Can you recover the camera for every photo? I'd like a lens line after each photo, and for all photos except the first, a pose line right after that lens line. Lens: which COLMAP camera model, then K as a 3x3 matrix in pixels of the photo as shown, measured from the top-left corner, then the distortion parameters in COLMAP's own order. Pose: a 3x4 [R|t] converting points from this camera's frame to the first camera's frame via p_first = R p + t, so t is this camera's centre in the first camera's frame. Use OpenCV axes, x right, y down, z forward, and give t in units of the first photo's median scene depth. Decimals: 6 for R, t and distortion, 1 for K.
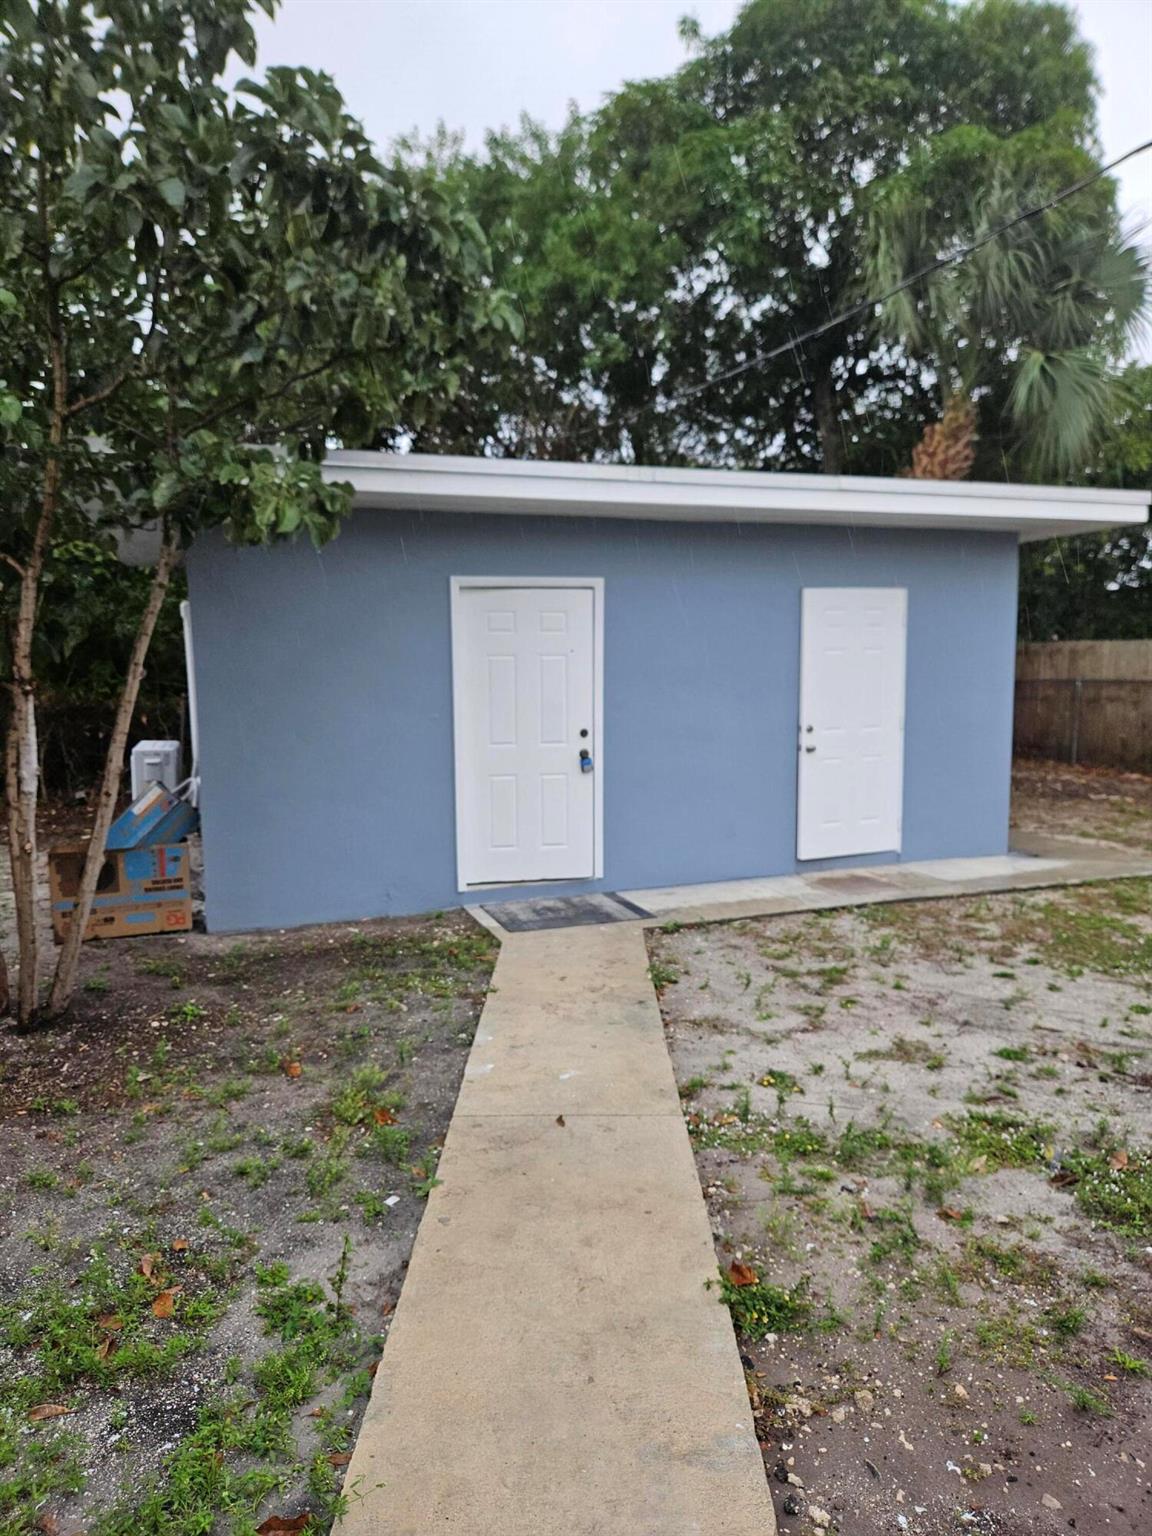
lens RADIAL K [[1053.9, 0, 576.1], [0, 1053.9, 775.3], [0, 0, 1]] dist [0.045095, -0.019170]
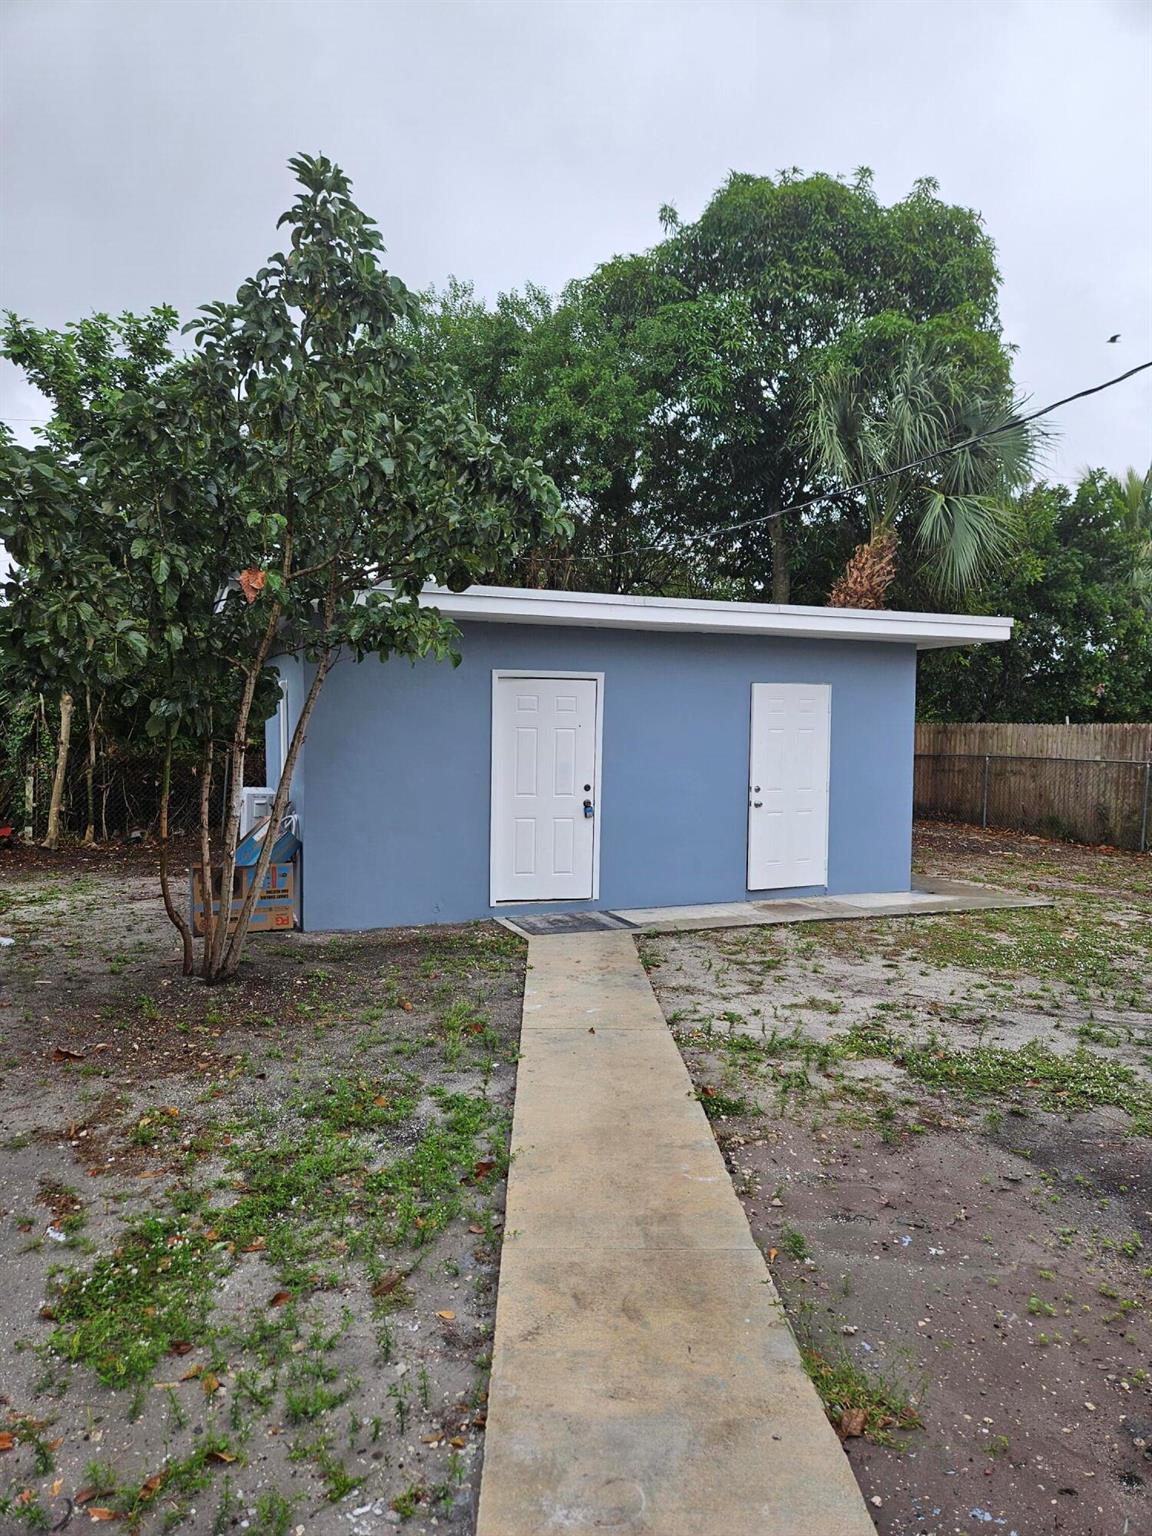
lens RADIAL K [[1053.9, 0, 575.6], [0, 1053.9, 761.2], [0, 0, 1]] dist [0.045095, -0.019170]
pose [[0.999014, 0.023110, 0.037900, -0.061210], [-0.020300, 0.997131, -0.072925, 0.024454], [-0.039476, 0.072083, 0.996617, -0.335144]]
